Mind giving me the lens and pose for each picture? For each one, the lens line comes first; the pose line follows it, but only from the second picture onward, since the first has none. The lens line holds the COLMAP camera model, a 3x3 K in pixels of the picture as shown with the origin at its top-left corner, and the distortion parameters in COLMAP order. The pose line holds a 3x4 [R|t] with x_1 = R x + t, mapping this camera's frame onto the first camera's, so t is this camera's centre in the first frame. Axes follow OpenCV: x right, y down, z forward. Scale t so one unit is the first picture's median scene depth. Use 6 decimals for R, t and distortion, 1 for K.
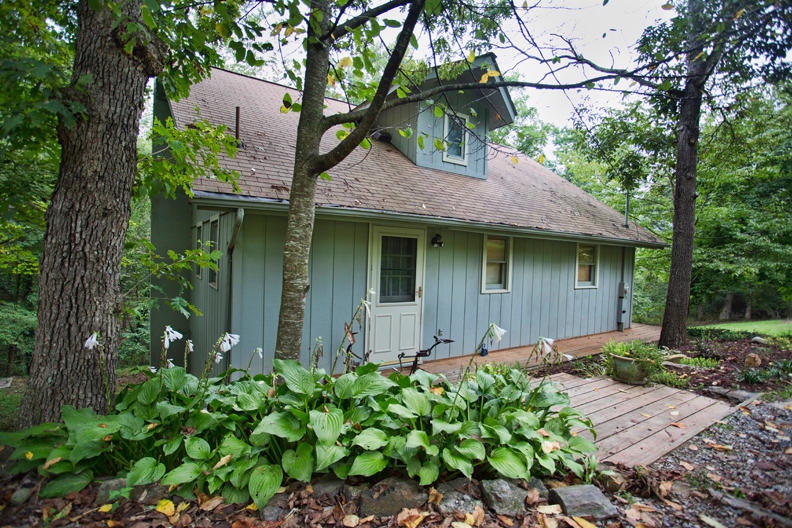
lens RADIAL K [[382.9, 0, 394.3], [0, 382.9, 266.2], [0, 0, 1]] dist [-0.067408, 0.024221]
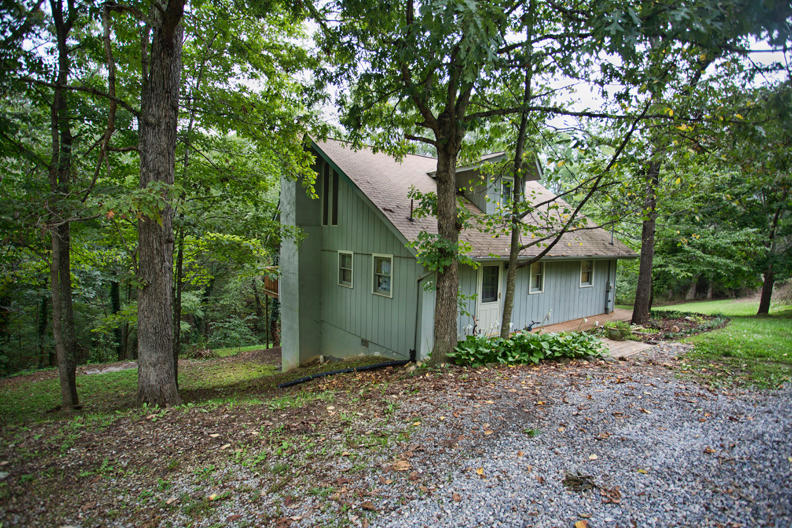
lens RADIAL K [[382.9, 0, 393.8], [0, 382.9, 267.3], [0, 0, 1]] dist [-0.067408, 0.024221]
pose [[0.999006, -0.016903, 0.041254, -0.321317], [0.014929, 0.998750, 0.047706, -0.101469], [-0.042009, -0.047043, 0.998009, -0.475666]]
